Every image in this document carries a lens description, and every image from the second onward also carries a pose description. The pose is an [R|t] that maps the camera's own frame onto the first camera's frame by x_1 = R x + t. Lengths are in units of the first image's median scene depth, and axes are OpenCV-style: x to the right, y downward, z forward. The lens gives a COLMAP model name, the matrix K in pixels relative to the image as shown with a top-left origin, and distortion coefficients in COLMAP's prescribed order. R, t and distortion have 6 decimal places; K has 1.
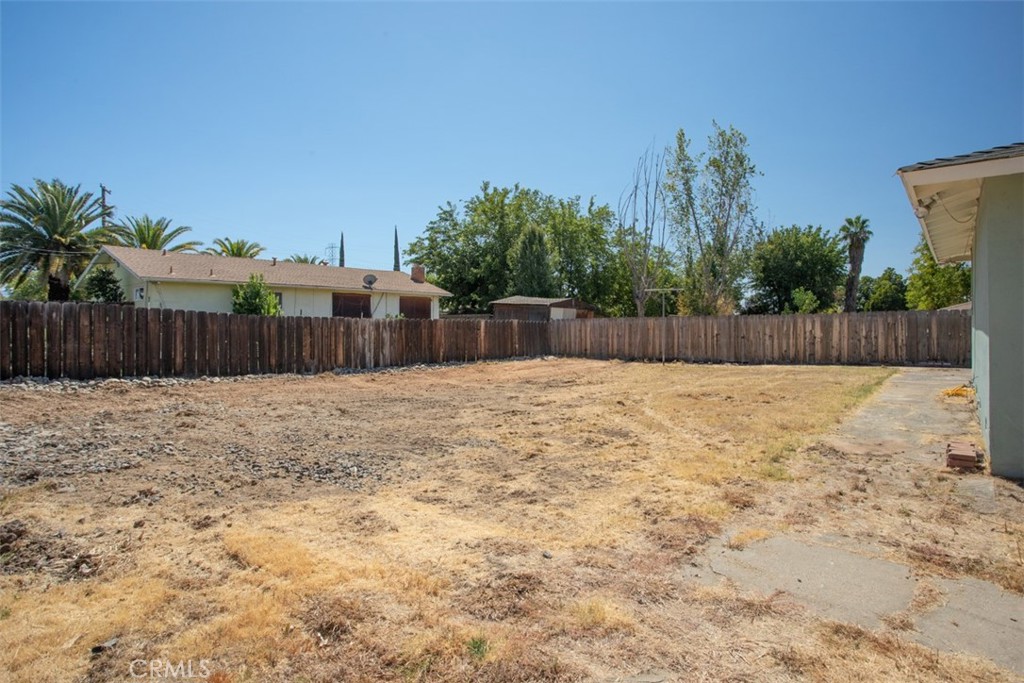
lens RADIAL K [[557.5, 0, 519.6], [0, 557.5, 331.3], [0, 0, 1]] dist [-0.051148, 0.011000]
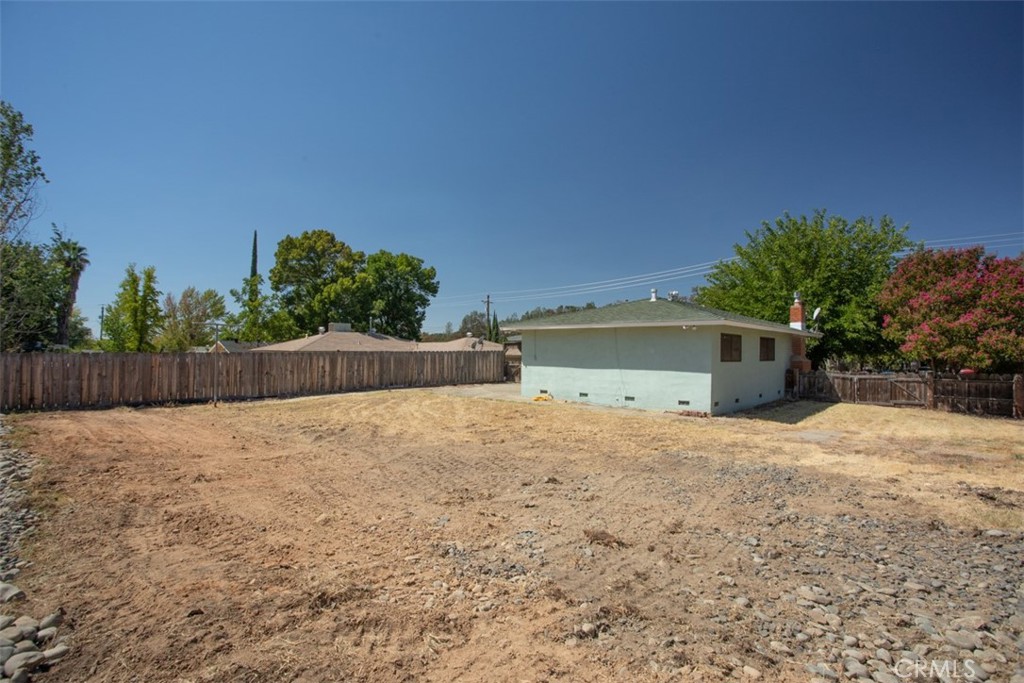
lens RADIAL K [[491.4, 0, 510.8], [0, 491.4, 346.8], [0, 0, 1]] dist [-0.040215, 0.010271]
pose [[0.101141, 0.016209, 0.994740, -0.508089], [0.003655, 0.999854, -0.016664, -0.023970], [-0.994865, 0.005322, 0.101067, 0.457369]]
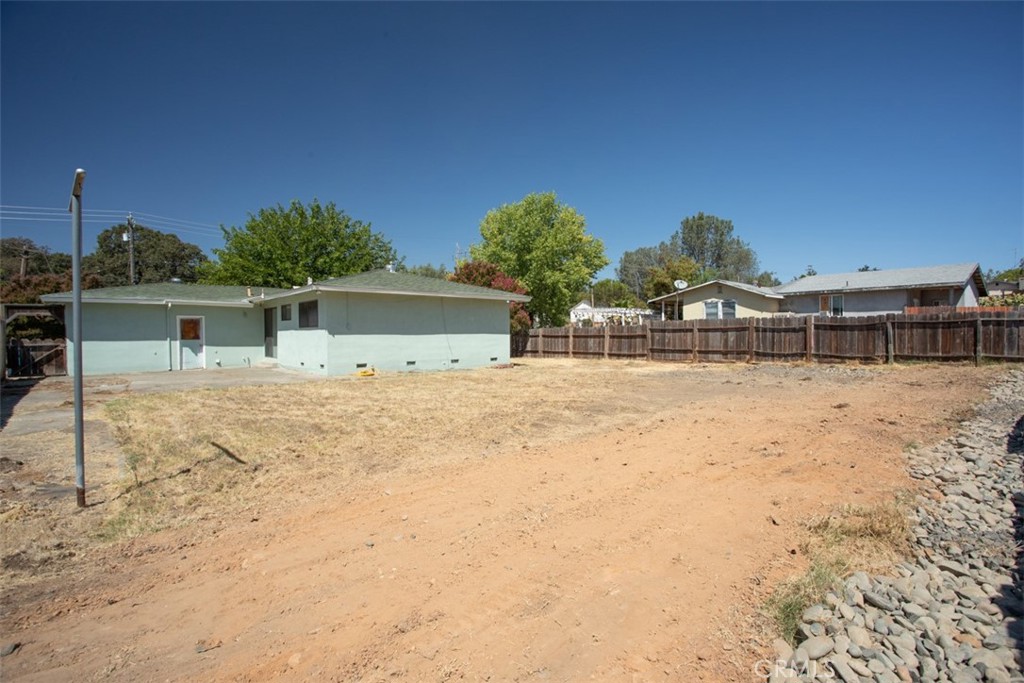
lens RADIAL K [[491.4, 0, 511.8], [0, 491.4, 343.7], [0, 0, 1]] dist [-0.040215, 0.010271]
pose [[-0.980083, 0.005680, 0.198509, 0.017367], [0.012618, 0.999352, 0.033703, -0.013154], [-0.198189, 0.035536, -0.979519, 1.197570]]
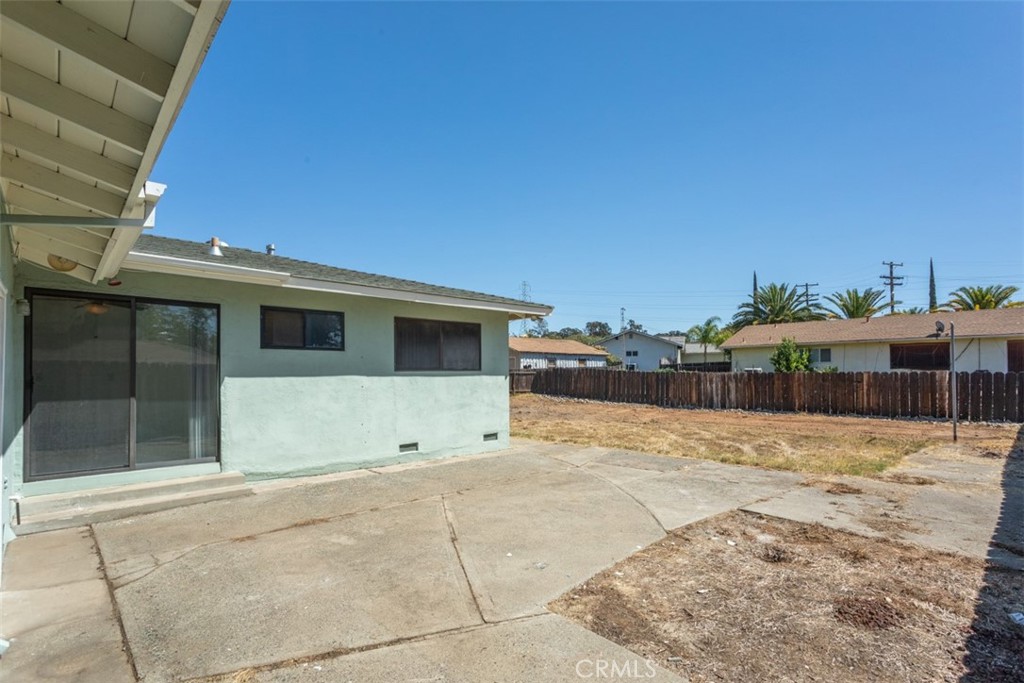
lens RADIAL K [[491.4, 0, 511.2], [0, 491.4, 340.7], [0, 0, 1]] dist [-0.040215, 0.010271]
pose [[-0.161268, -0.066929, -0.984639, 0.912094], [-0.008979, 0.997756, -0.066350, -0.015249], [0.986870, -0.001859, -0.161507, 0.604247]]
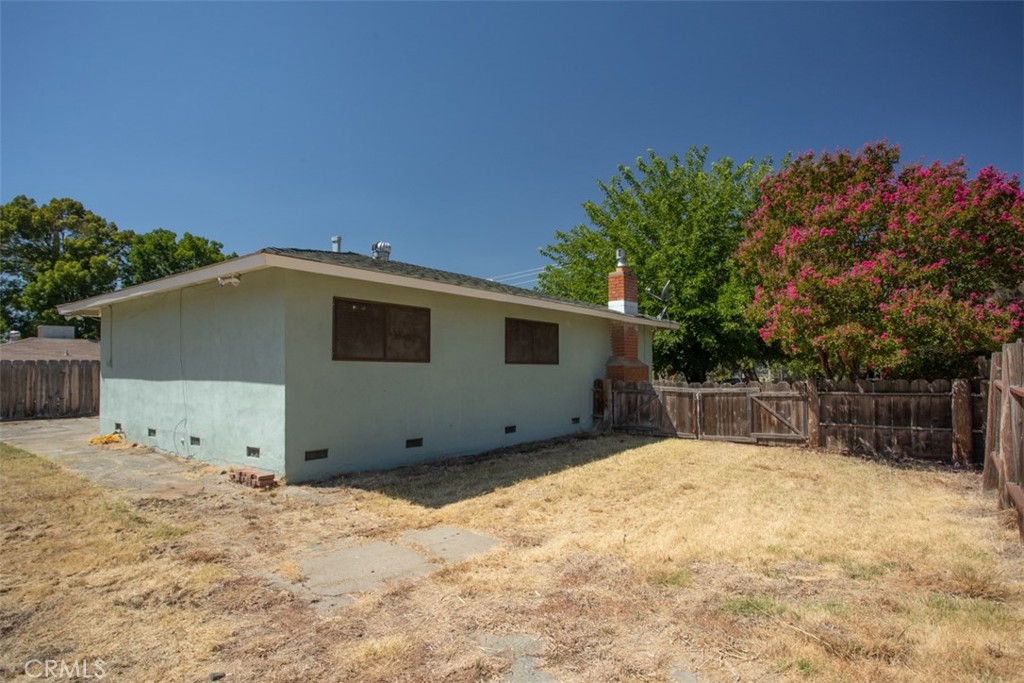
lens RADIAL K [[557.5, 0, 501.2], [0, 557.5, 358.3], [0, 0, 1]] dist [-0.051148, 0.011000]
pose [[0.010599, 0.030134, 0.999490, -0.125783], [0.016309, 0.999408, -0.030304, -0.000355], [-0.999811, 0.016621, 0.010101, 0.106623]]
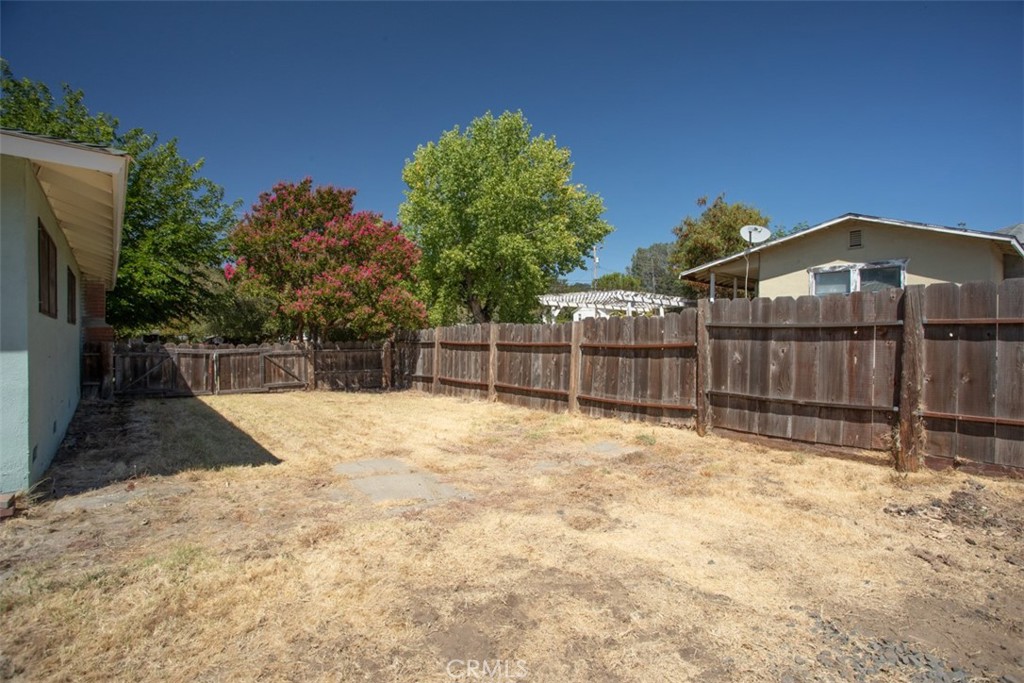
lens RADIAL K [[491.4, 0, 513.2], [0, 491.4, 343.0], [0, 0, 1]] dist [-0.040215, 0.010271]
pose [[-0.975565, -0.001137, 0.219708, -0.012896], [0.003694, 0.999760, 0.021576, -0.001970], [-0.219680, 0.021861, -0.975327, 0.384335]]
